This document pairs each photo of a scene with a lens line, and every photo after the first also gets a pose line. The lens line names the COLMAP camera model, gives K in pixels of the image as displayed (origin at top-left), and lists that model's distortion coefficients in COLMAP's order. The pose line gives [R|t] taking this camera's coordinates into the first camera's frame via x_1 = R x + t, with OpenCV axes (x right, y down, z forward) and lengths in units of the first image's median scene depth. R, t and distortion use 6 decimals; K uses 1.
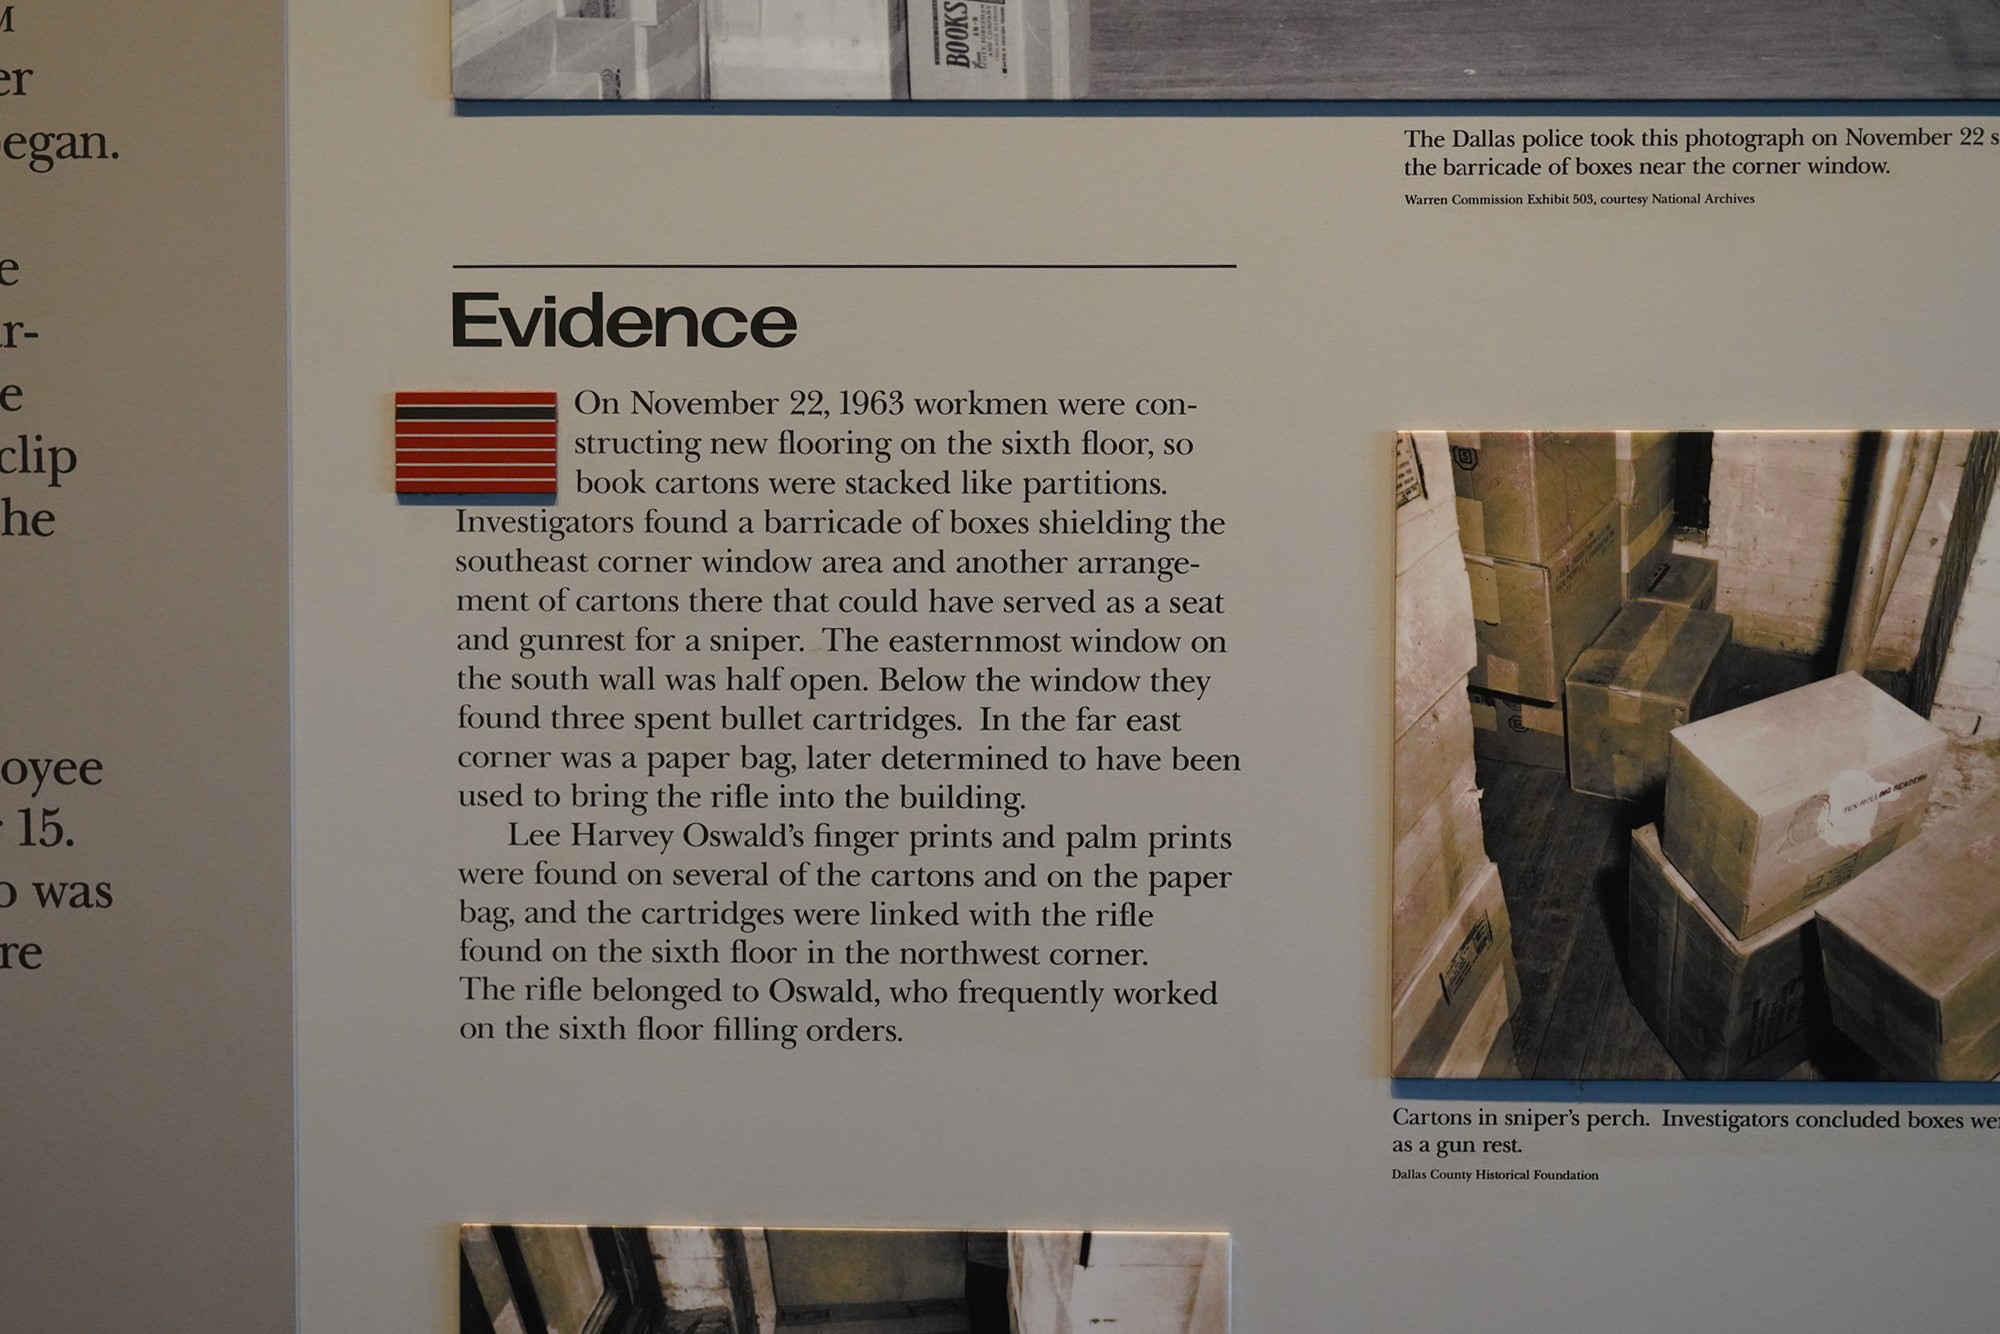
lens RADIAL K [[3131.0, 0, 1000.3], [0, 3131.0, 662.1], [0, 0, 1]] dist [0.007653, 0.000000]
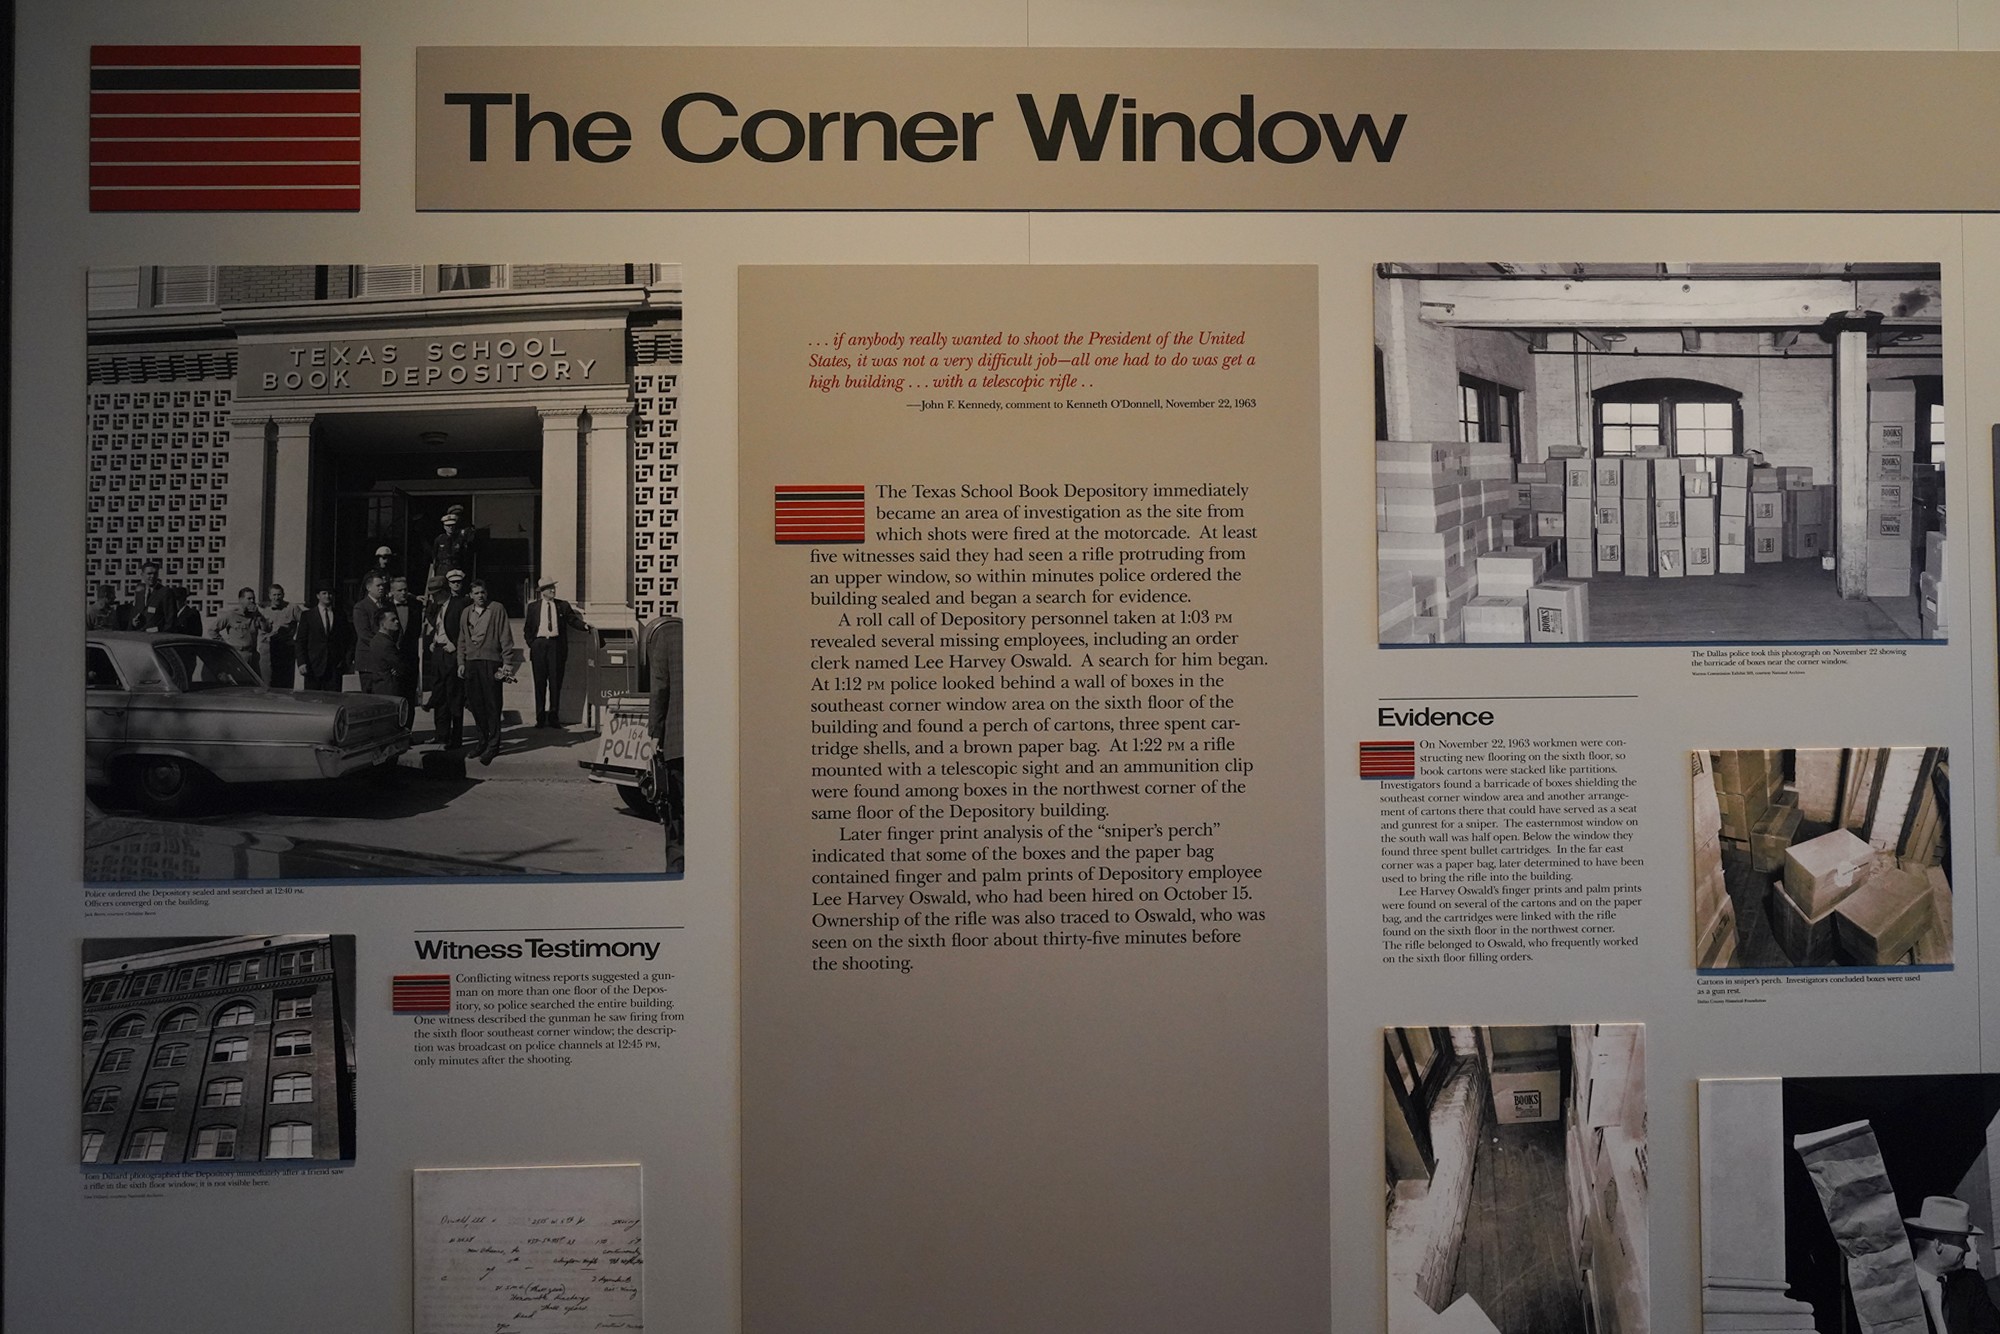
lens RADIAL K [[1734.6, 0, 998.2], [0, 1734.6, 657.4], [0, 0, 1]] dist [0.009297, 0.010409]
pose [[0.997334, -0.011290, 0.072091, -0.653671], [0.017454, 0.996189, -0.085459, -0.031584], [-0.070851, 0.086490, 0.993730, -0.615585]]
